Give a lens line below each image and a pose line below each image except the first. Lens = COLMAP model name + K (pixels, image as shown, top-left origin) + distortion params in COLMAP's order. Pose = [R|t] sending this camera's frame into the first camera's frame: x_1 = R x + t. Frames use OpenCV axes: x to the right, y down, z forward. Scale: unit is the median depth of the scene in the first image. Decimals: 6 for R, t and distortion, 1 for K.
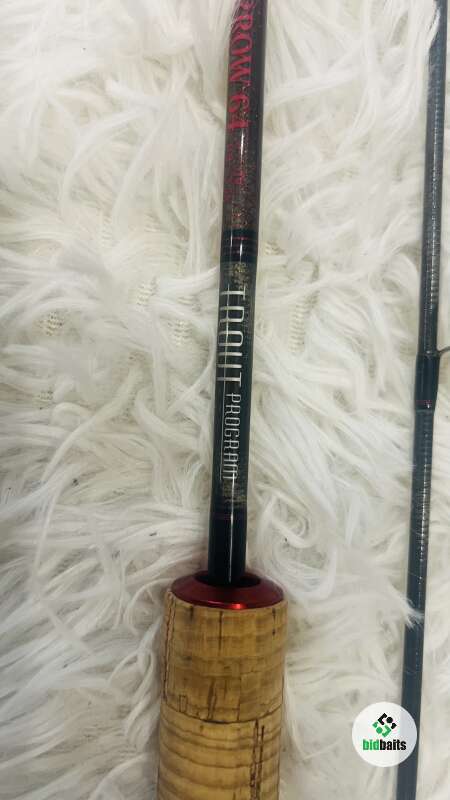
lens RADIAL K [[629.6, 0, 225.0], [0, 629.6, 400.0], [0, 0, 1]] dist [0.073611, -0.139214]
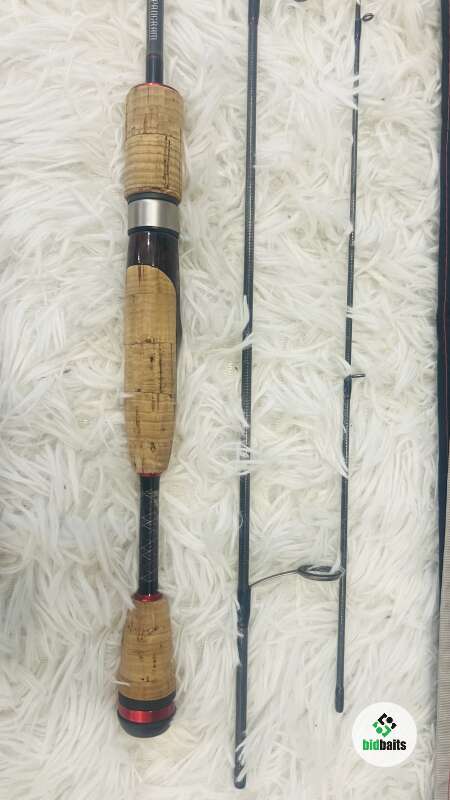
lens RADIAL K [[629.6, 0, 225.0], [0, 629.6, 400.0], [0, 0, 1]] dist [0.073611, -0.139214]
pose [[0.999414, -0.027910, -0.019808, 0.253708], [0.028214, 0.999485, 0.015266, 1.290271], [0.019372, -0.015816, 0.999687, -1.155676]]
